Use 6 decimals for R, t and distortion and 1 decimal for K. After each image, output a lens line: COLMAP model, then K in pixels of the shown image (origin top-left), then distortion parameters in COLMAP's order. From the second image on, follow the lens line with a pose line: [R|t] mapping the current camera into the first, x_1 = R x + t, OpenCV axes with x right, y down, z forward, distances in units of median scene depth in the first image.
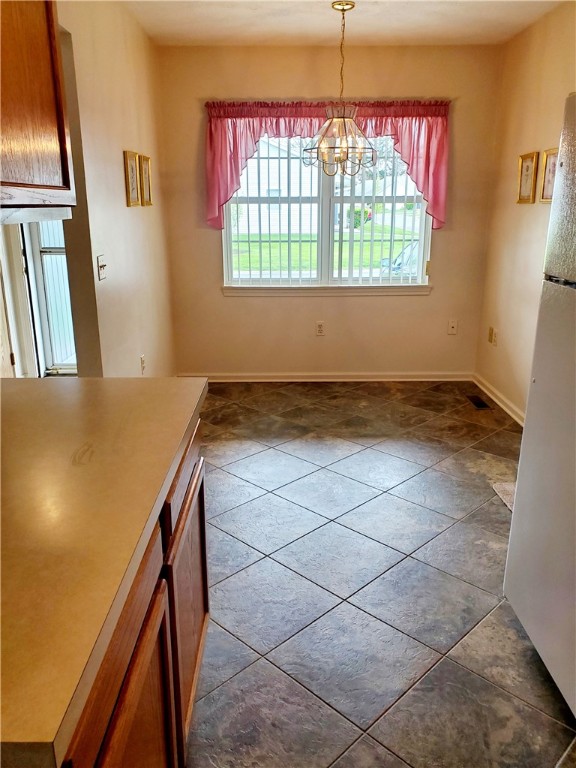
lens RADIAL K [[603.0, 0, 288.0], [0, 603.0, 384.0], [0, 0, 1]] dist [0.036560, -0.000583]
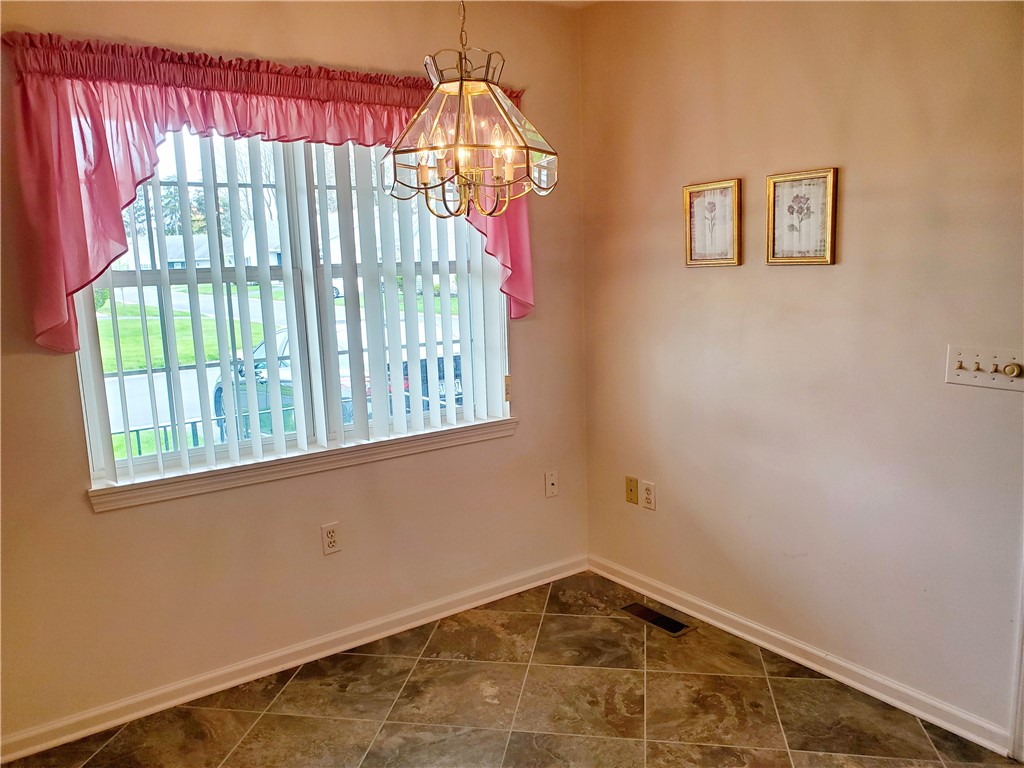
lens RADIAL K [[804.0, 0, 514.2], [0, 804.0, 400.6], [0, 0, 1]] dist [0.036560, -0.000583]
pose [[0.823709, -0.121443, 0.553855, -0.180266], [0.191400, 0.979014, -0.069989, -0.141051], [-0.533732, 0.163658, 0.829667, 0.439165]]
